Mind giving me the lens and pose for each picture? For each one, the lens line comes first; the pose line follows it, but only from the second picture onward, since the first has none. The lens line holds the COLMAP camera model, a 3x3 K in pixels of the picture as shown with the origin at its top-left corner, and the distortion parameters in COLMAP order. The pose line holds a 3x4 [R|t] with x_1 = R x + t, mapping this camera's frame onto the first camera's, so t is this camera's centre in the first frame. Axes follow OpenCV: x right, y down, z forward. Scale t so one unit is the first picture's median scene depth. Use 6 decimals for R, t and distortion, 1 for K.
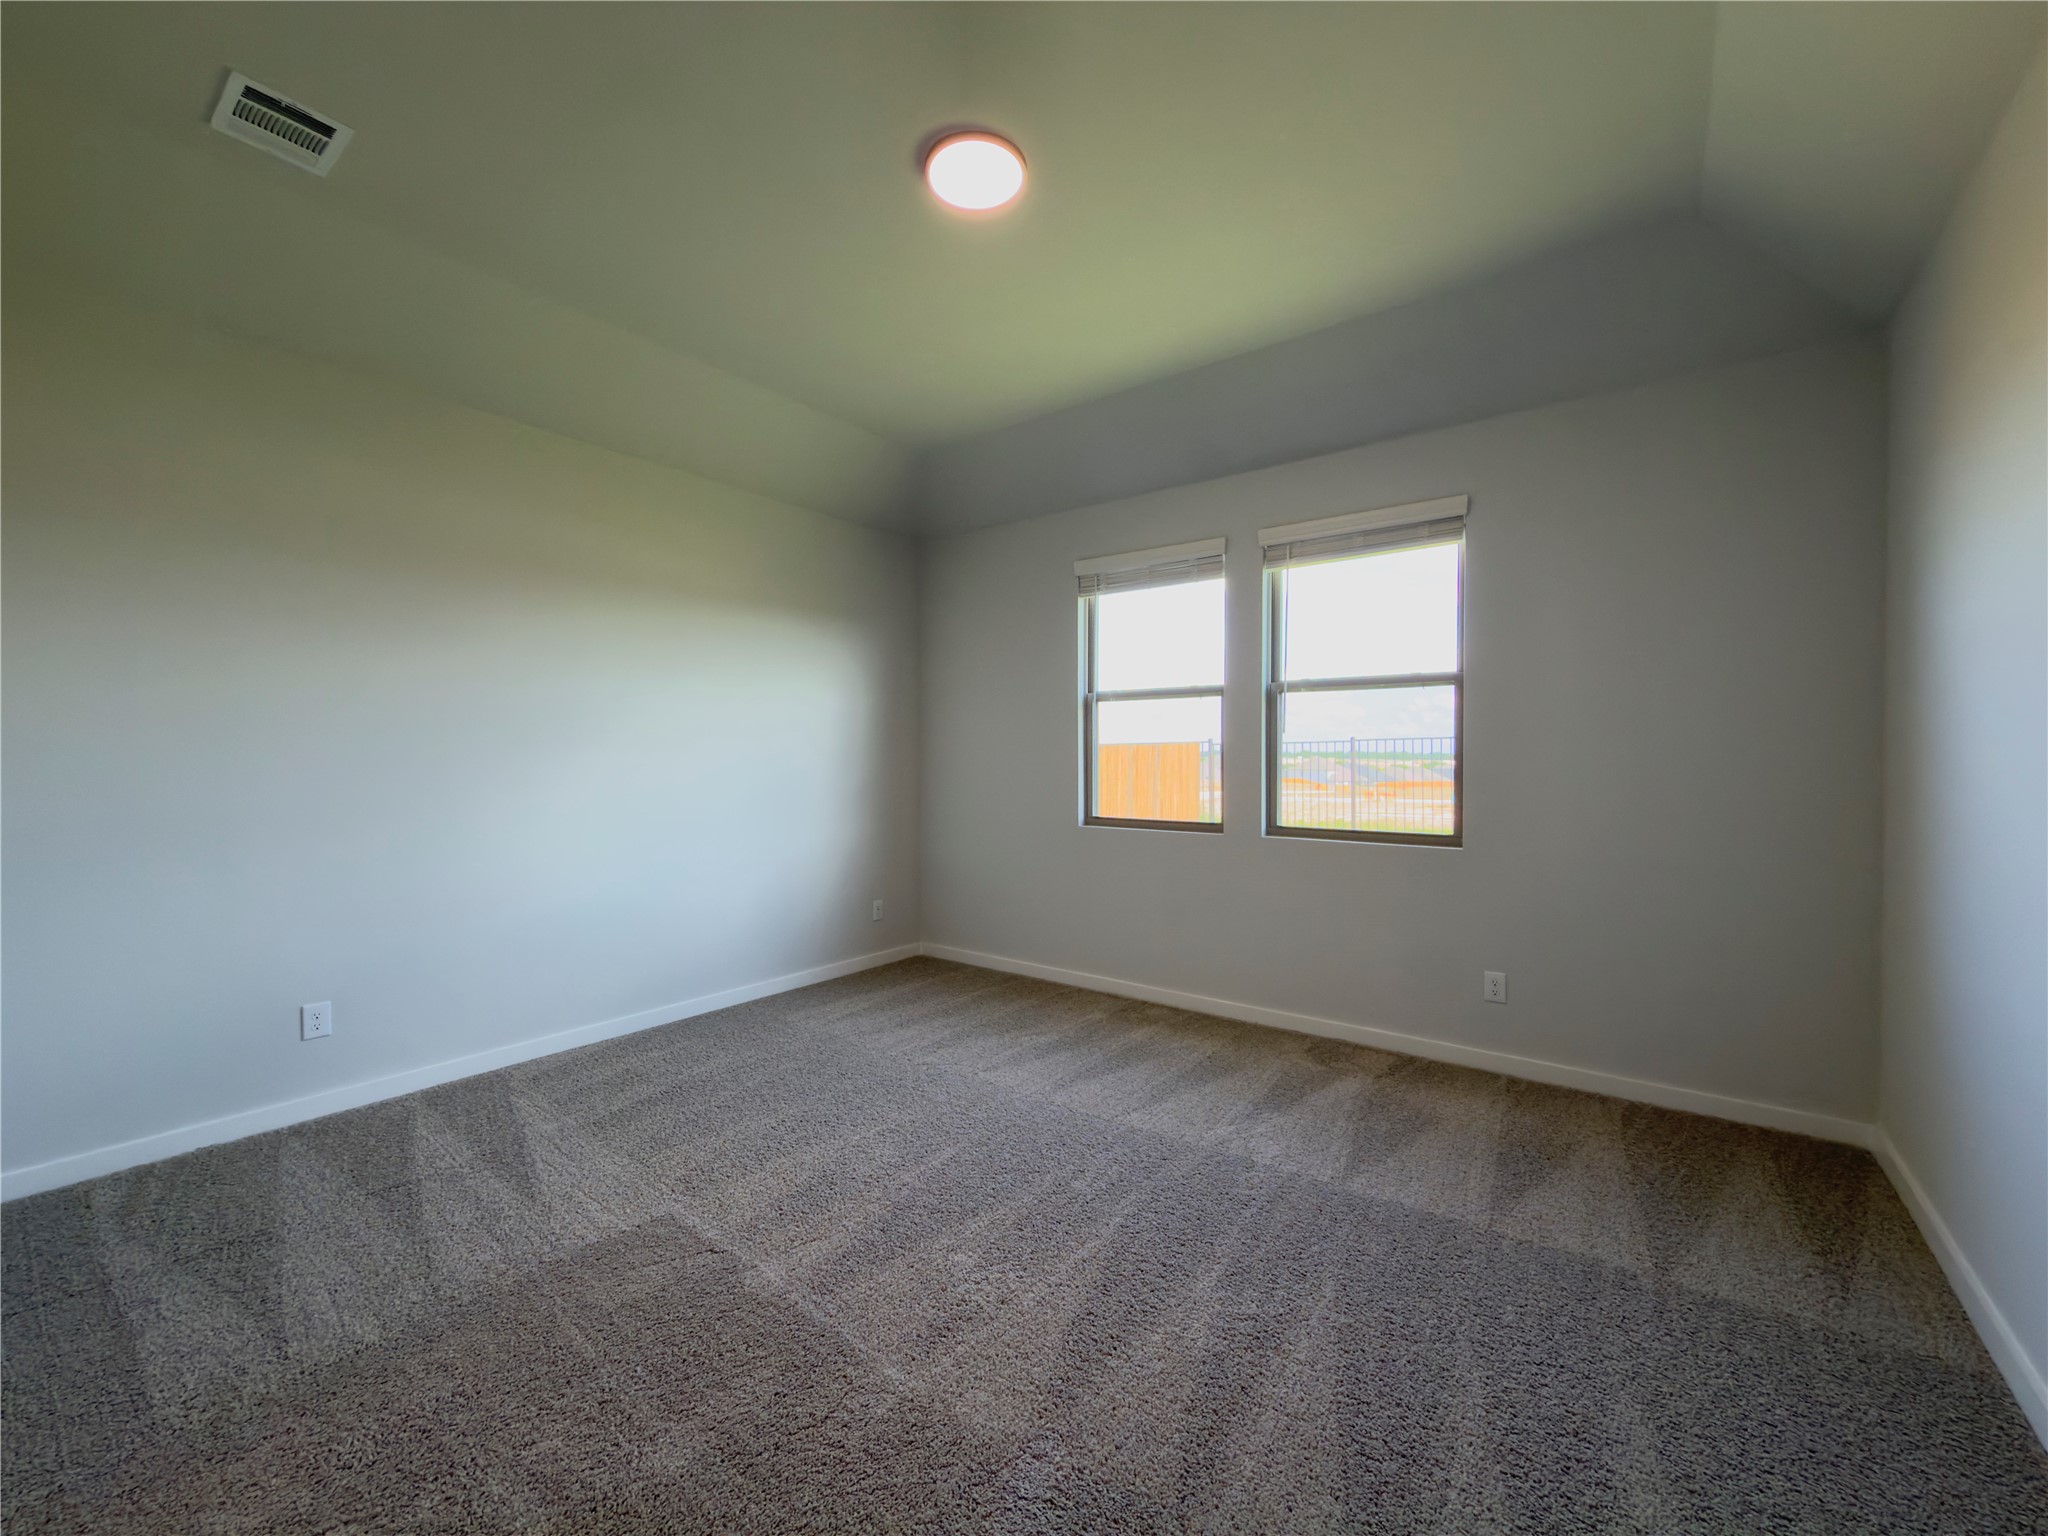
lens RADIAL K [[817.7, 0, 1024.3], [0, 817.7, 763.8], [0, 0, 1]] dist [0.000188, 0.000119]
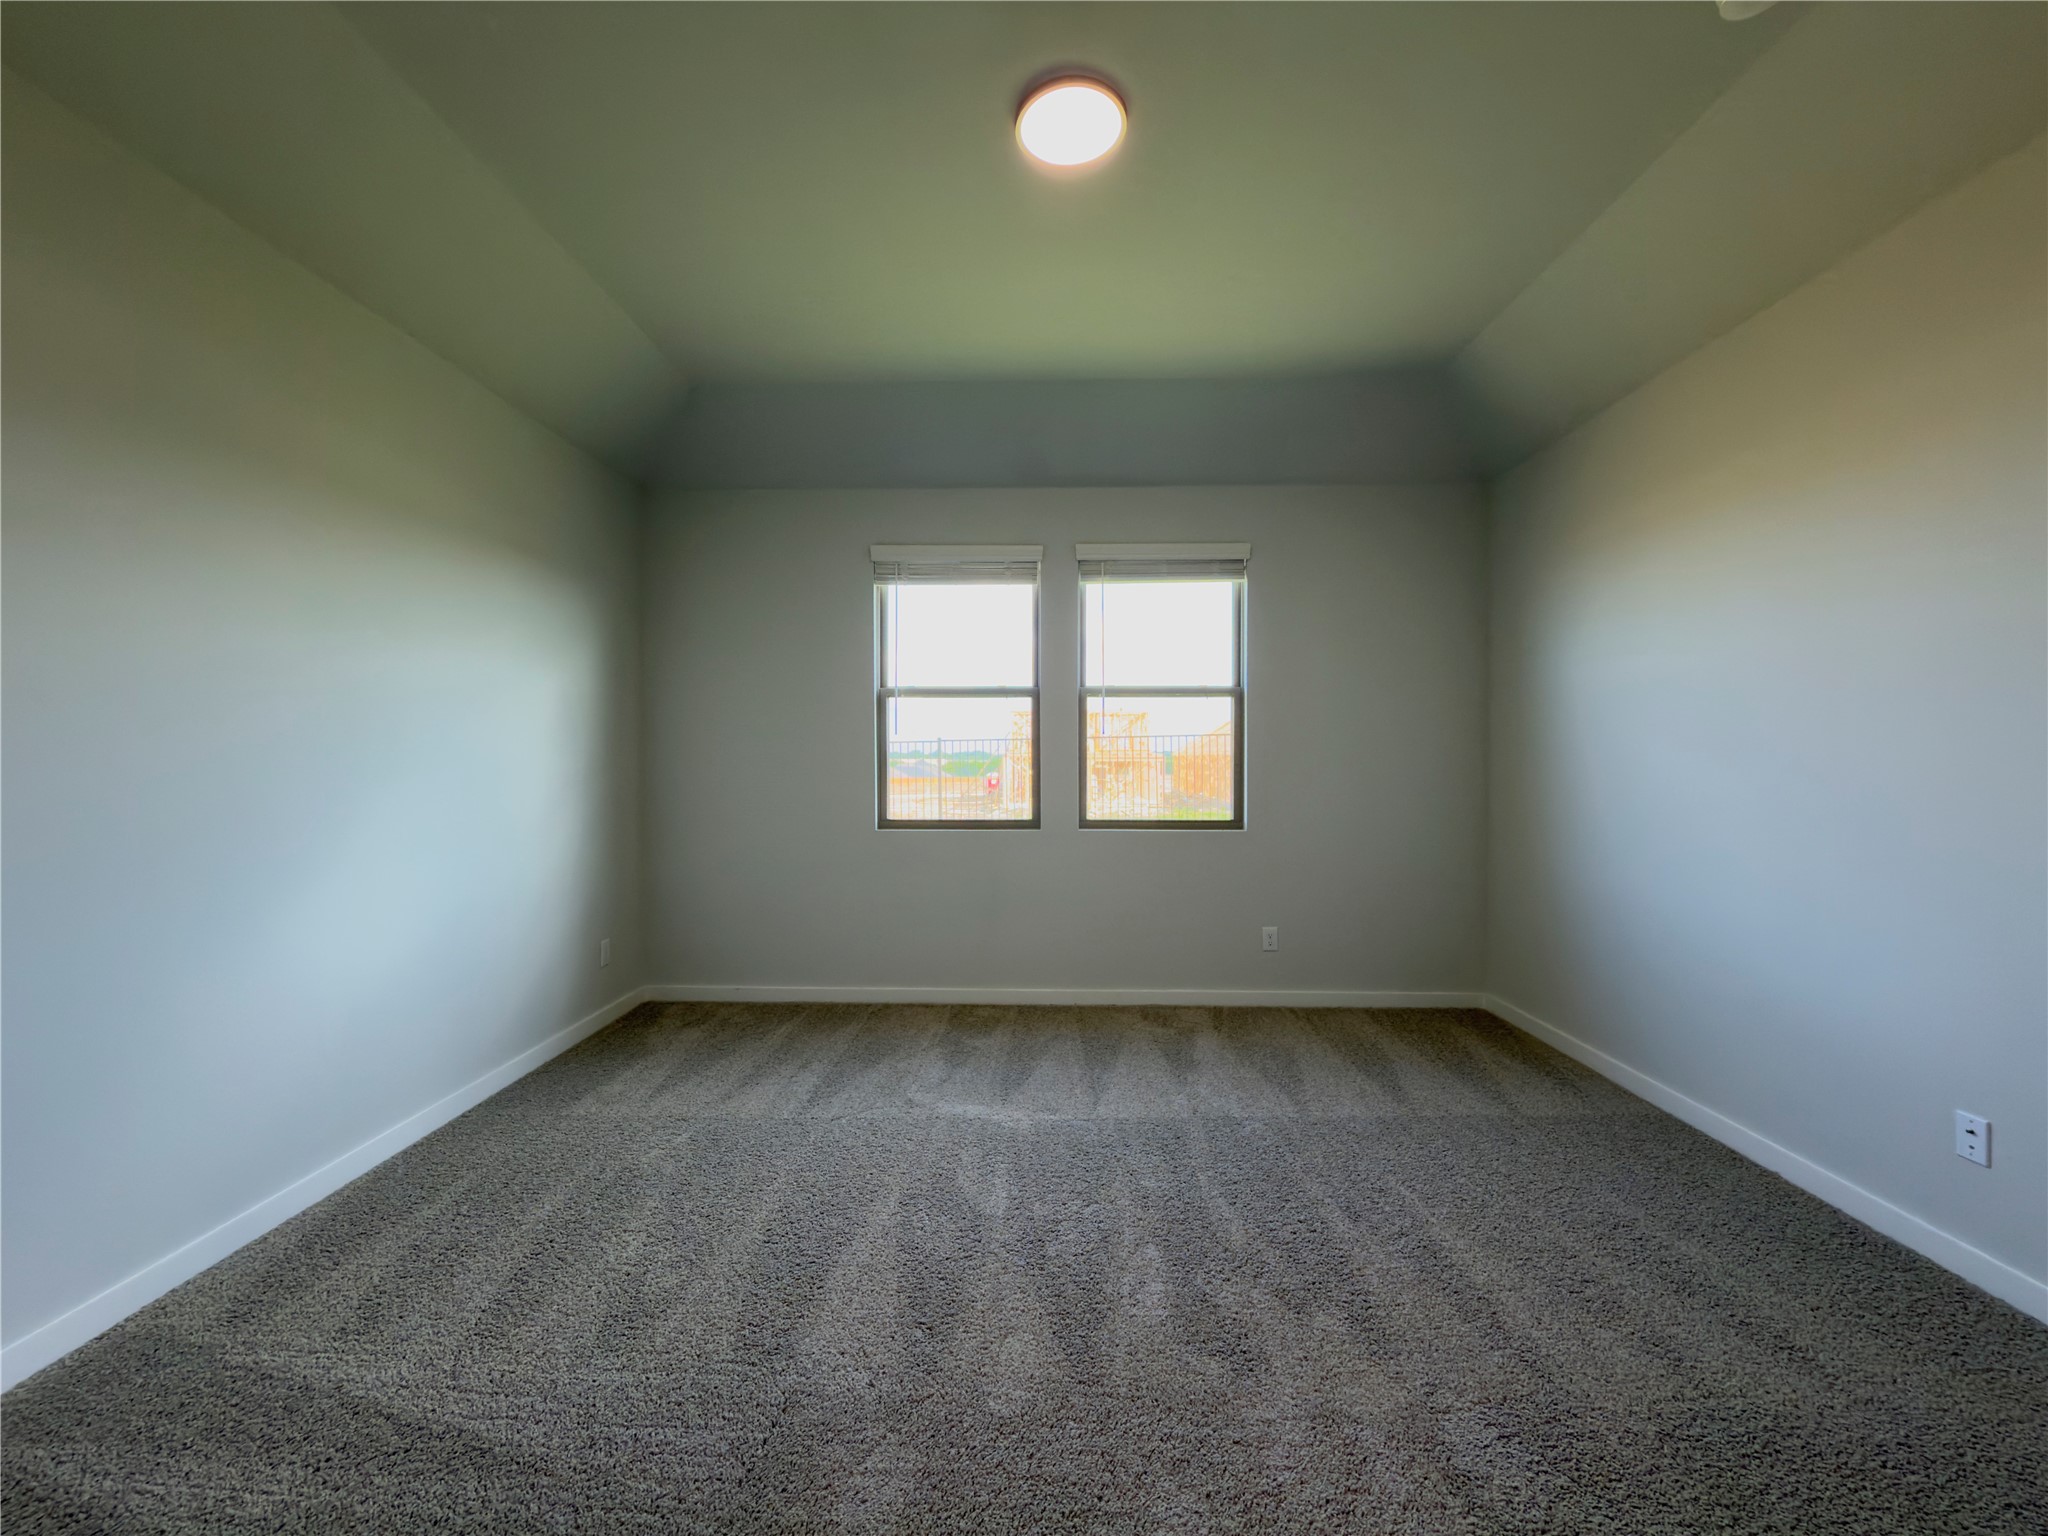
lens RADIAL K [[817.7, 0, 1020.4], [0, 817.7, 766.9], [0, 0, 1]] dist [0.000188, 0.000119]
pose [[0.811653, -0.007440, 0.584092, -0.393815], [0.004943, 0.999971, 0.005869, -0.001079], [-0.584119, -0.001876, 0.811666, 0.171927]]
